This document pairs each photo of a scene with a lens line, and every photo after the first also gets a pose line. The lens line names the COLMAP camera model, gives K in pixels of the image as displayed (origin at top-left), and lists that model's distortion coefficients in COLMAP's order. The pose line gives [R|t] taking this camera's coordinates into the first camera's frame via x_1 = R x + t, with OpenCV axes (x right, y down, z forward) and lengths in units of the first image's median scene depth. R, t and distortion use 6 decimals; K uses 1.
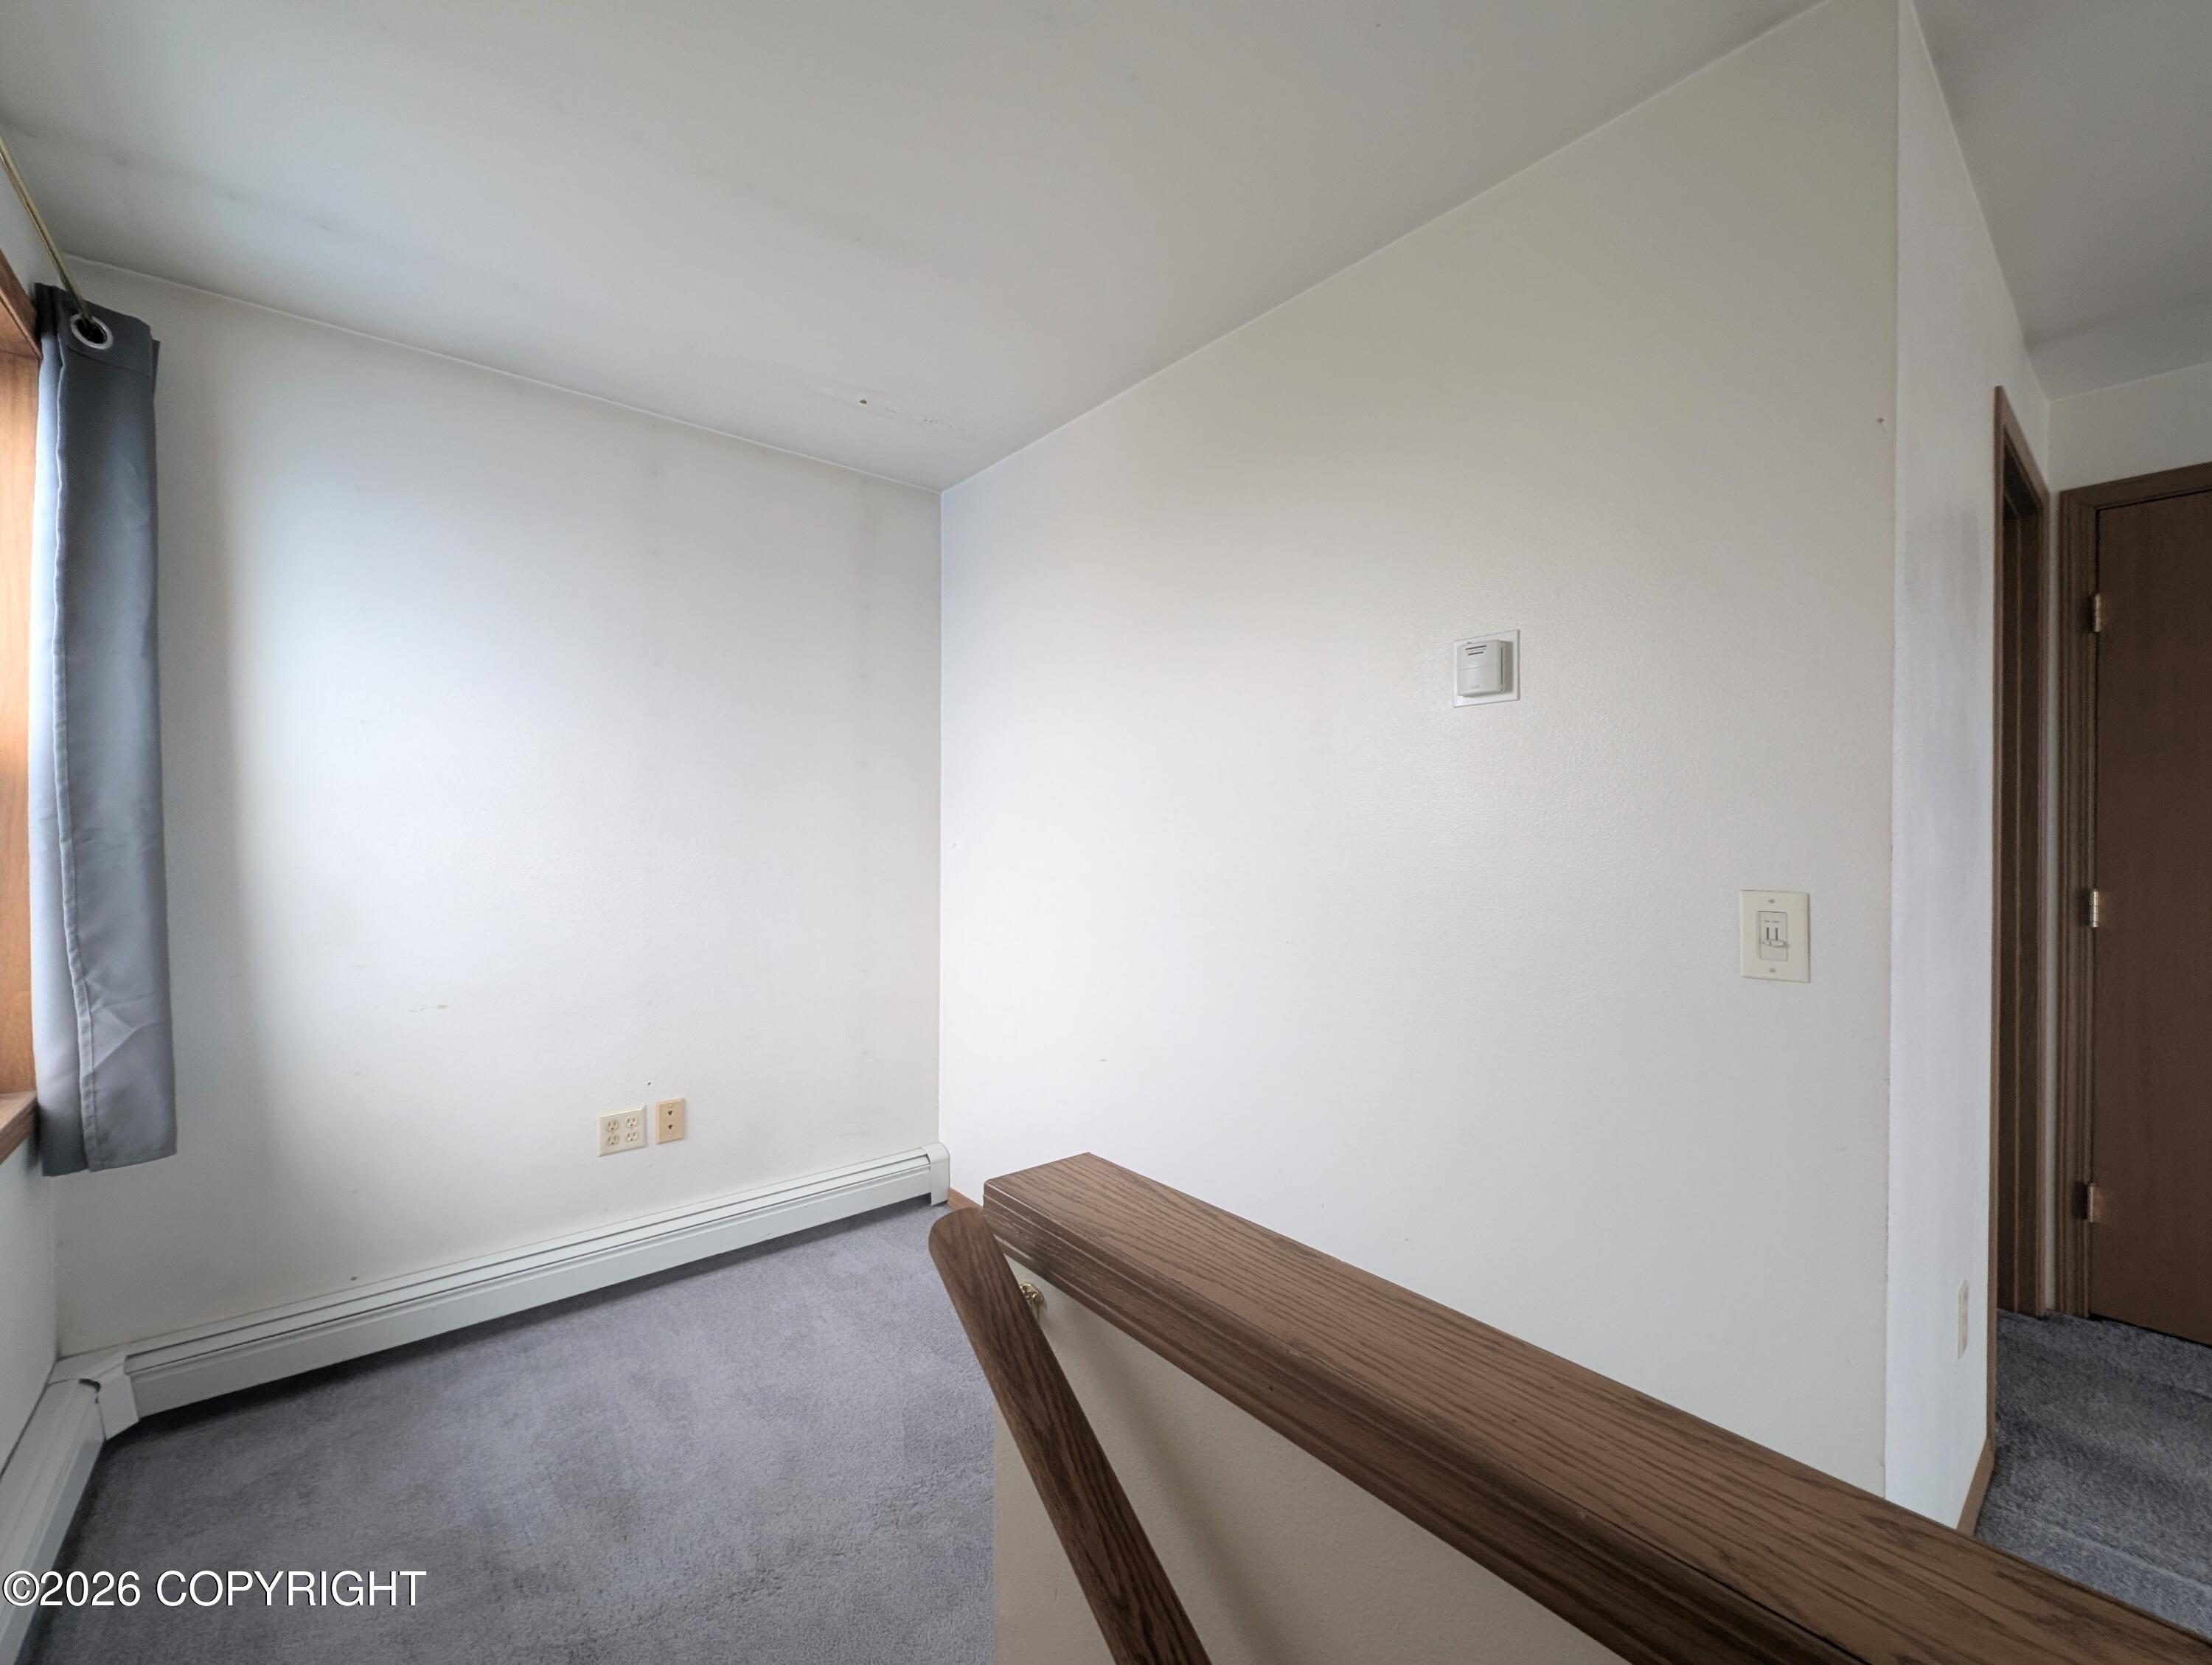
lens RADIAL K [[914.9, 0, 1107.3], [0, 914.9, 829.5], [0, 0, 1]] dist [-0.004549, -0.000179]
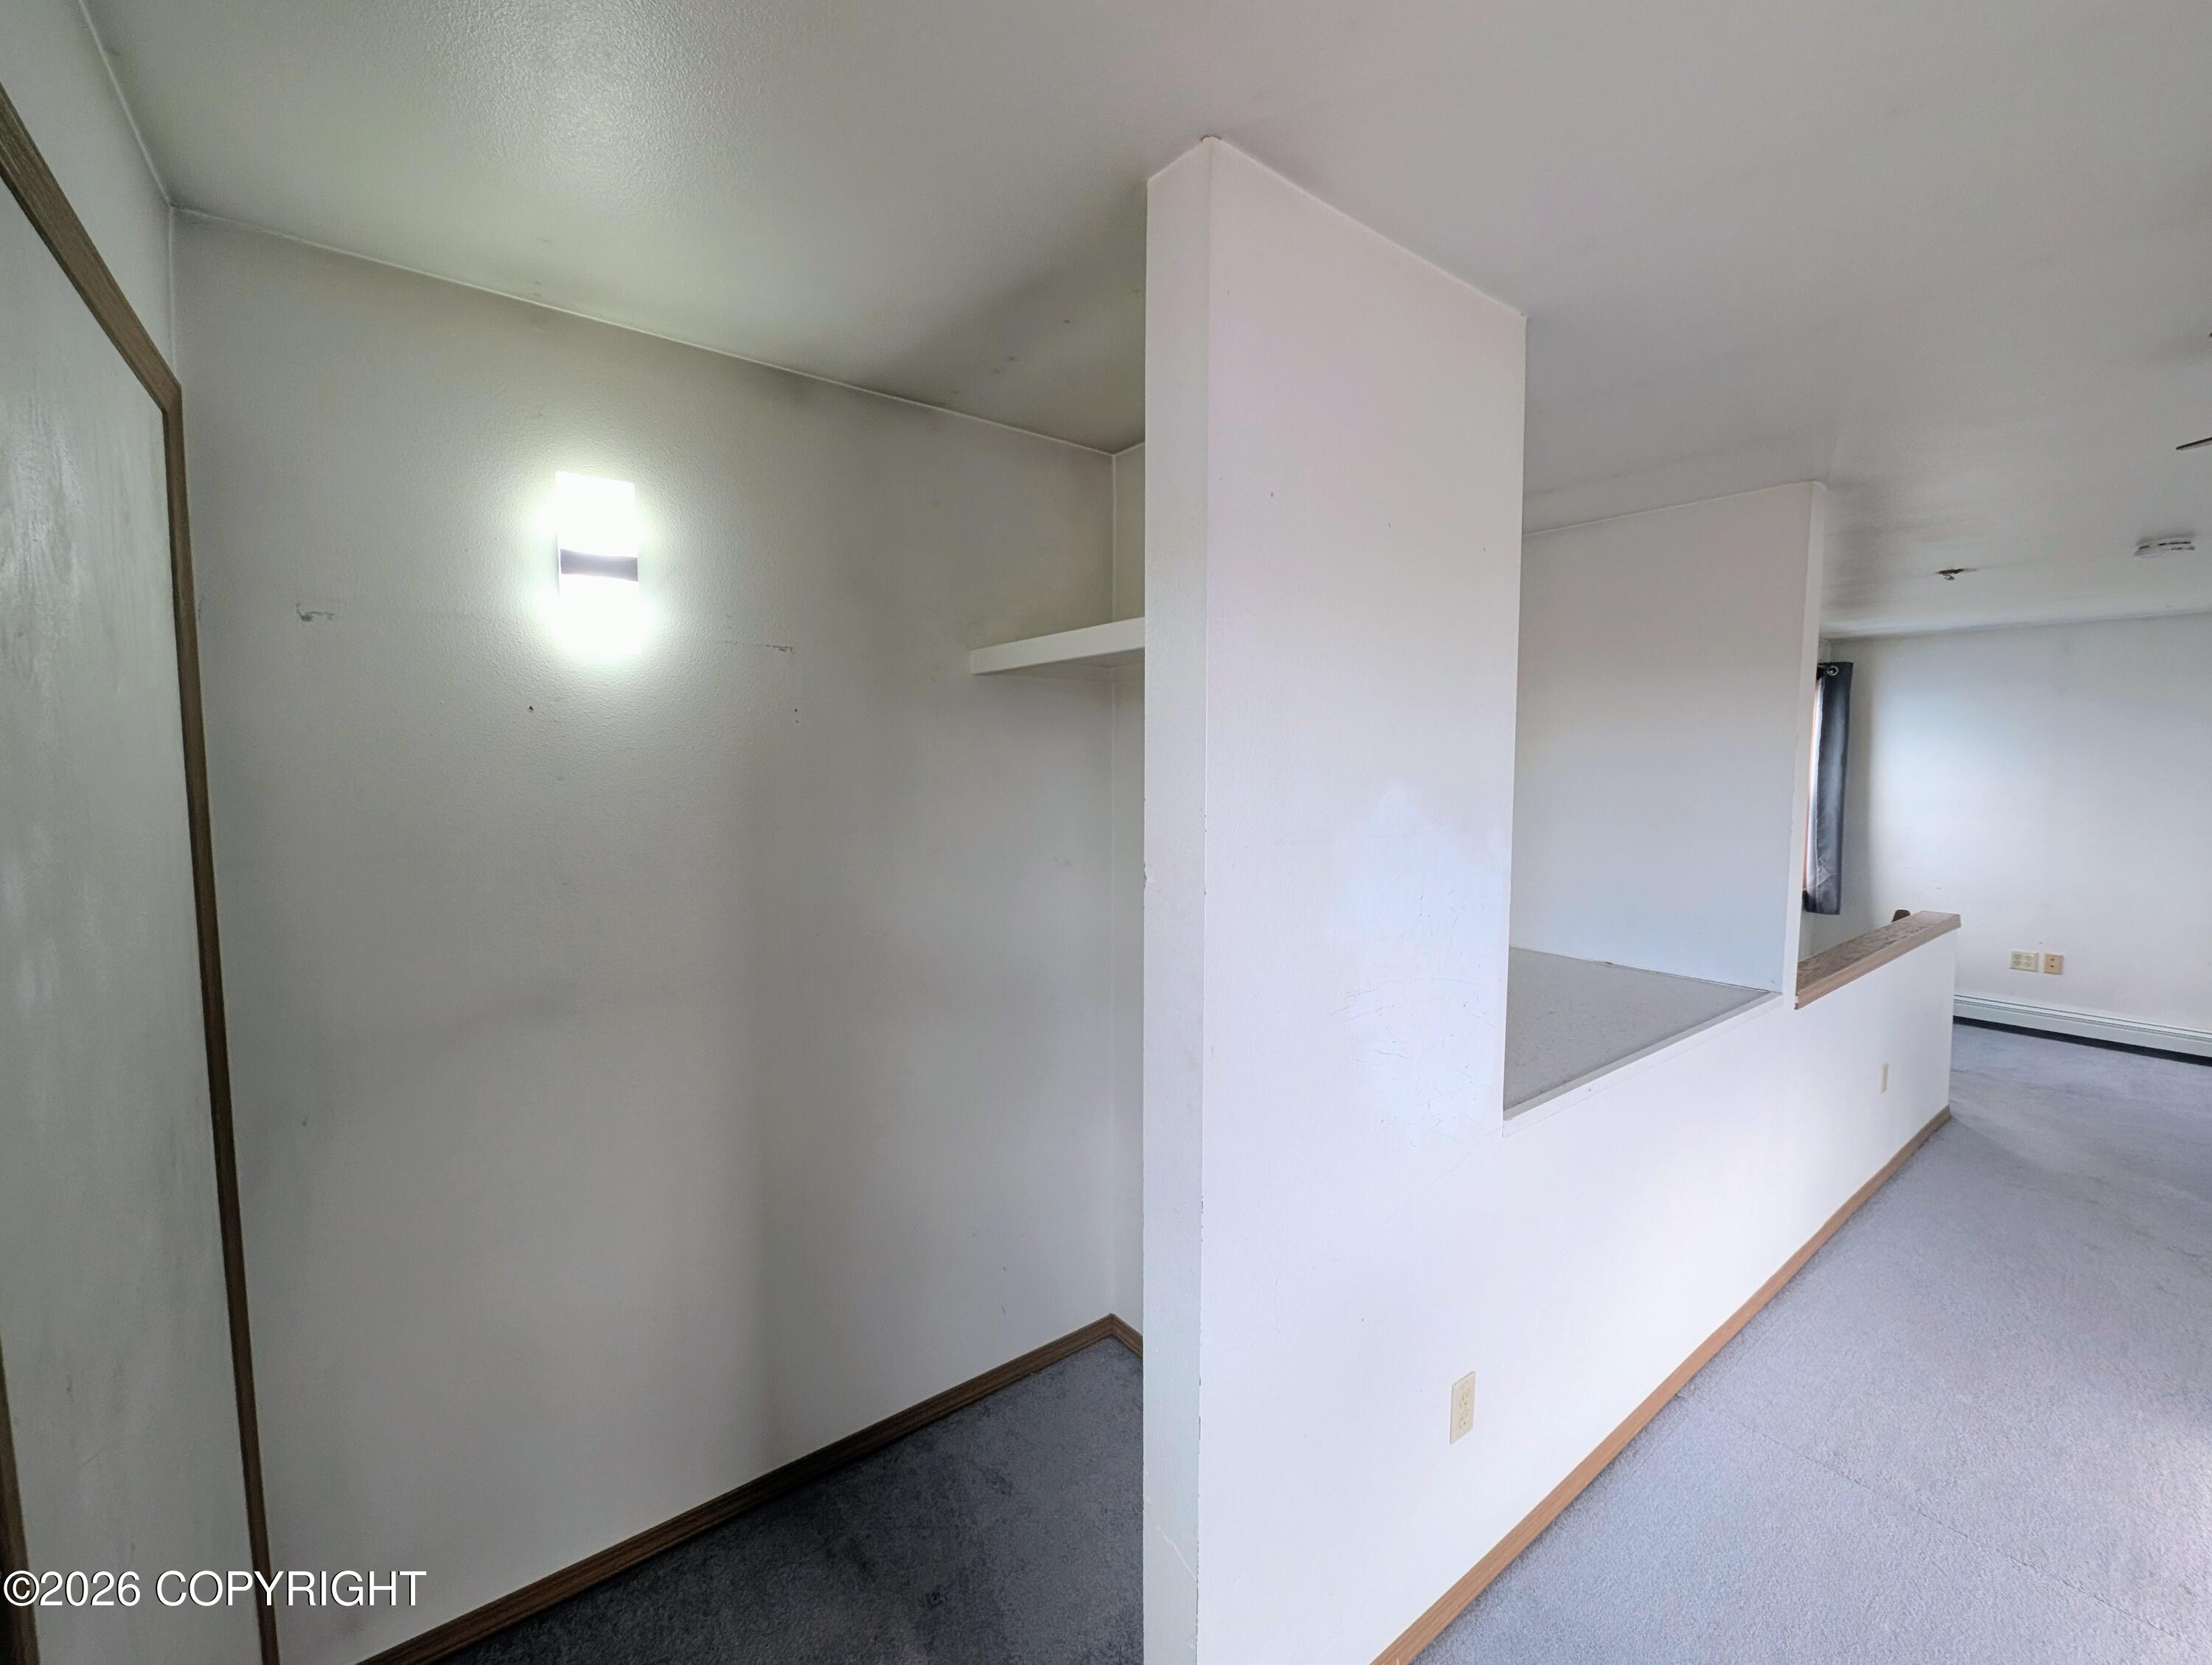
lens RADIAL K [[914.9, 0, 1107.3], [0, 914.9, 829.5], [0, 0, 1]] dist [-0.004549, -0.000179]
pose [[-0.045601, 0.072039, -0.996359, 2.374942], [-0.000020, 0.997396, 0.072115, -0.192002], [0.998960, 0.003308, -0.045481, -1.506943]]
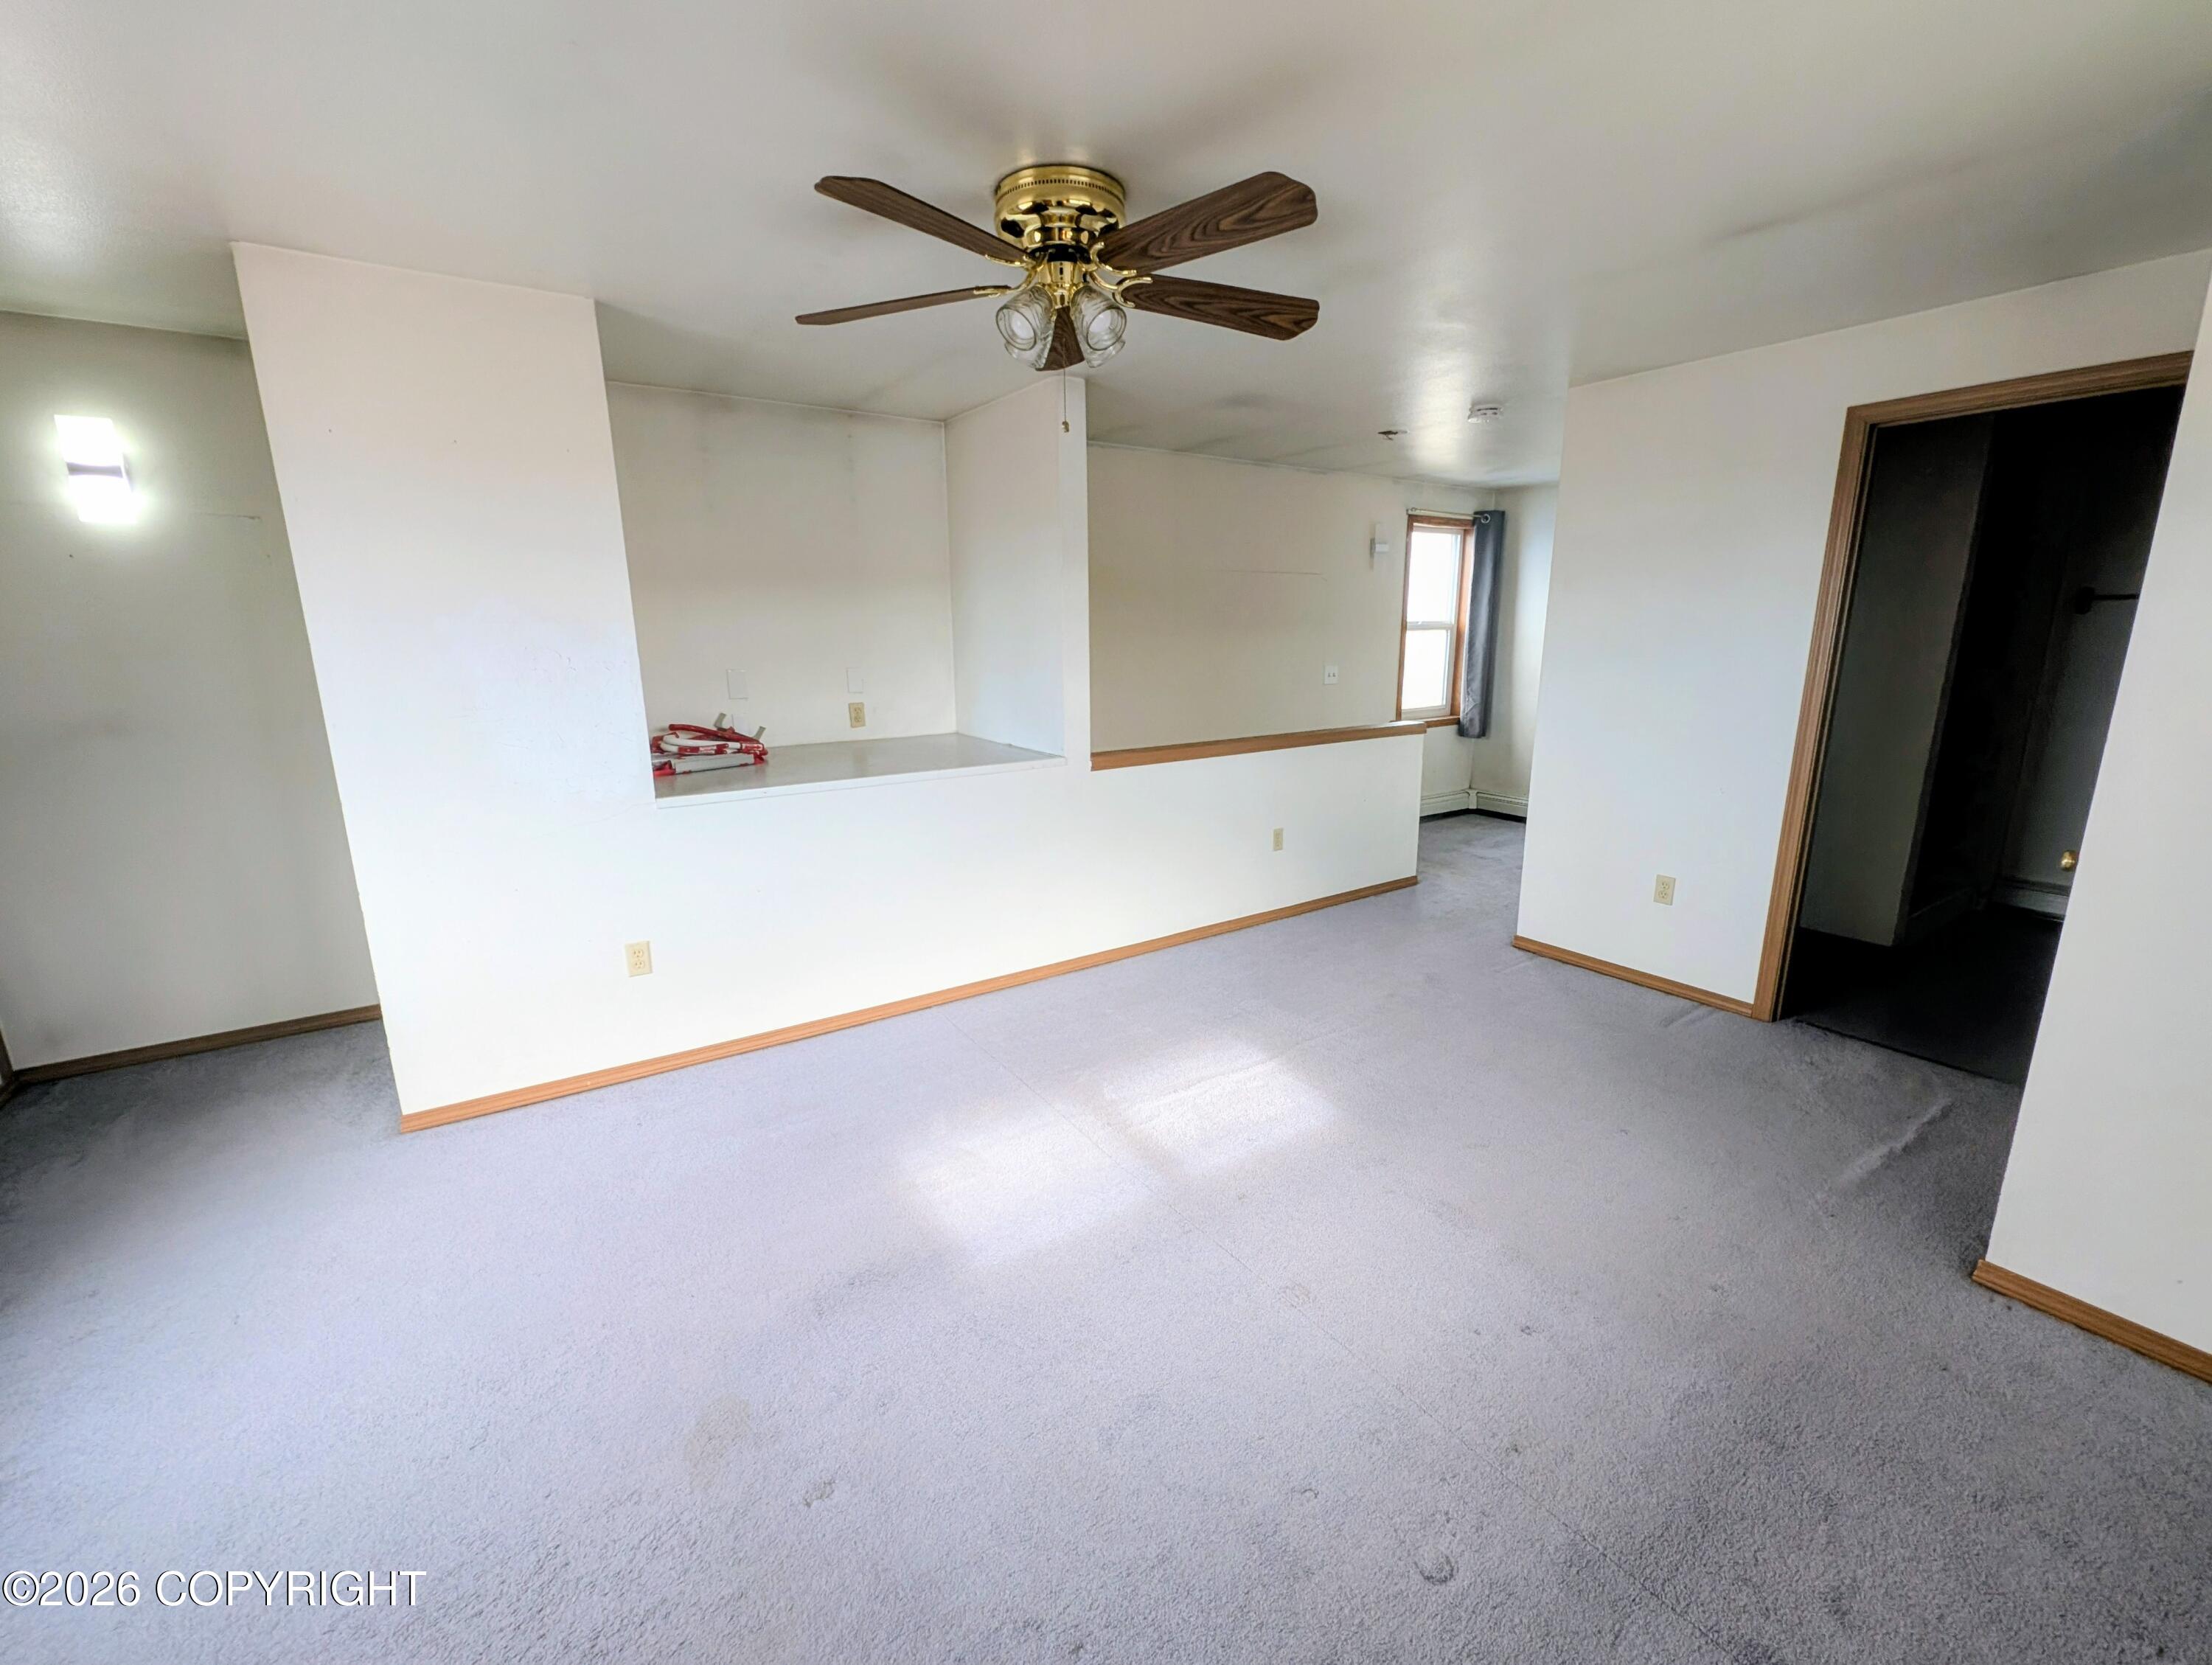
lens RADIAL K [[914.9, 0, 1107.3], [0, 914.9, 829.5], [0, 0, 1]] dist [-0.004549, -0.000179]
pose [[-0.116120, 0.214192, -0.969865, 2.939862], [0.007608, 0.976634, 0.214776, -0.103660], [0.993206, 0.017562, -0.115036, -0.104891]]
